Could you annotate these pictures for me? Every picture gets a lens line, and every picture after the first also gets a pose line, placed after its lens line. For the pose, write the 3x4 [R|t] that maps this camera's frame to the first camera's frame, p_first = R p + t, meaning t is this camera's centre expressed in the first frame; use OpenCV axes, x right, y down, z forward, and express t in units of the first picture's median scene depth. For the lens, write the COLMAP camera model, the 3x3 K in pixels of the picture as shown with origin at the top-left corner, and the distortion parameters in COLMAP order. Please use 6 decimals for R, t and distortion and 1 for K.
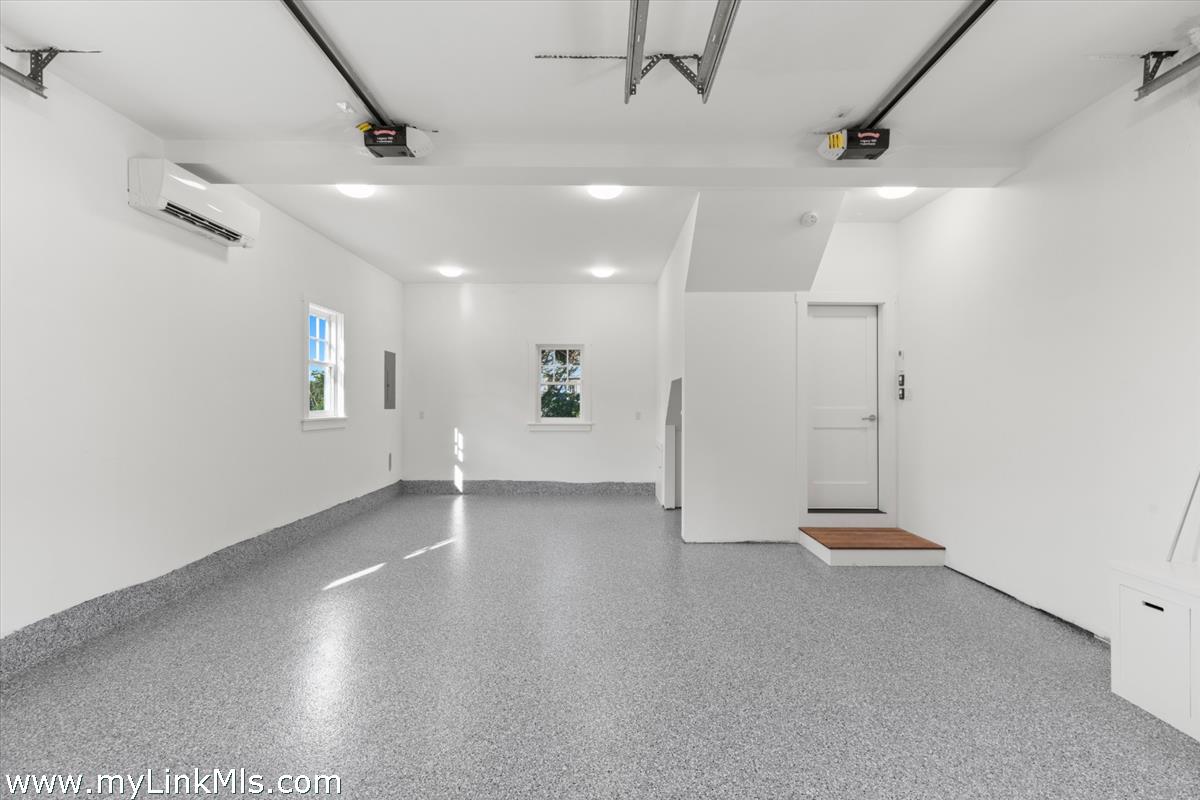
lens RADIAL K [[552.0, 0, 601.2], [0, 552.0, 400.1], [0, 0, 1]] dist [0.006321, 0.000751]
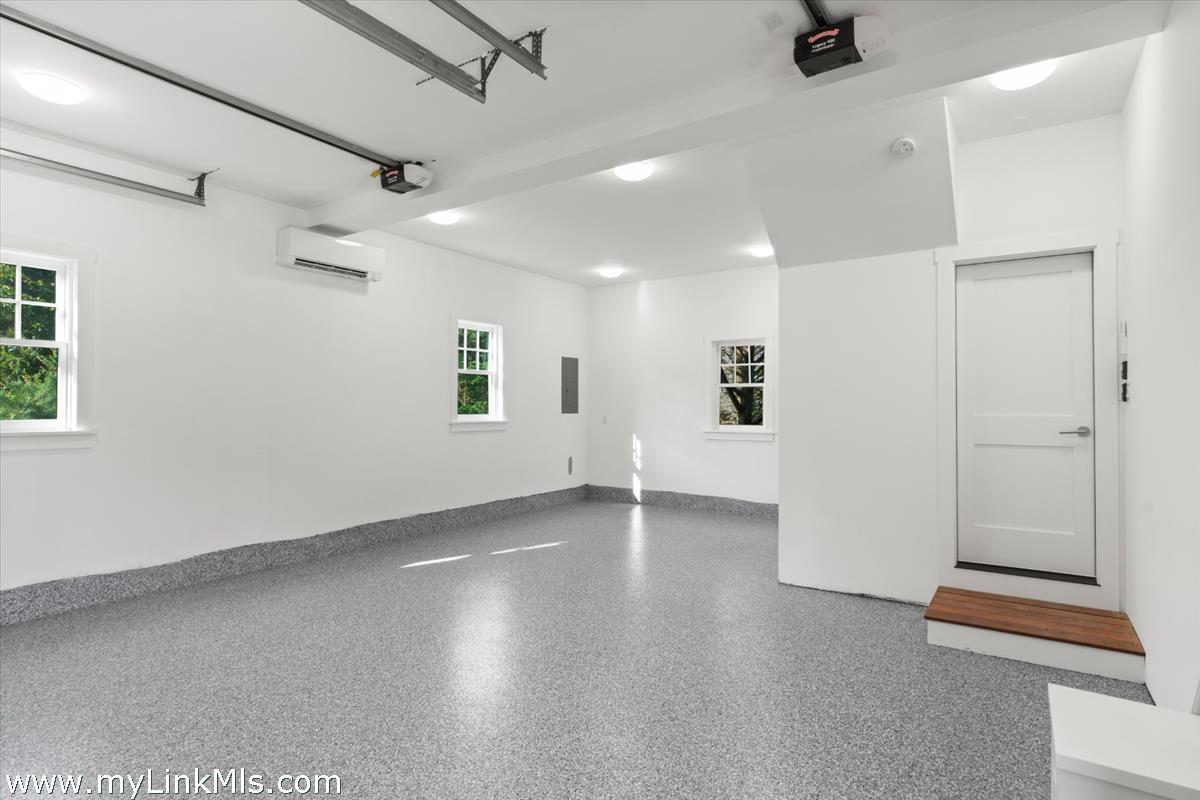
lens RADIAL K [[629.2, 0, 599.0], [0, 629.2, 402.4], [0, 0, 1]] dist [-0.002580, 0.000064]
pose [[0.825926, -0.004833, -0.563758, 0.432964], [0.002959, 0.999987, -0.004237, 0.000786], [0.563771, 0.001831, 0.825929, 0.099486]]
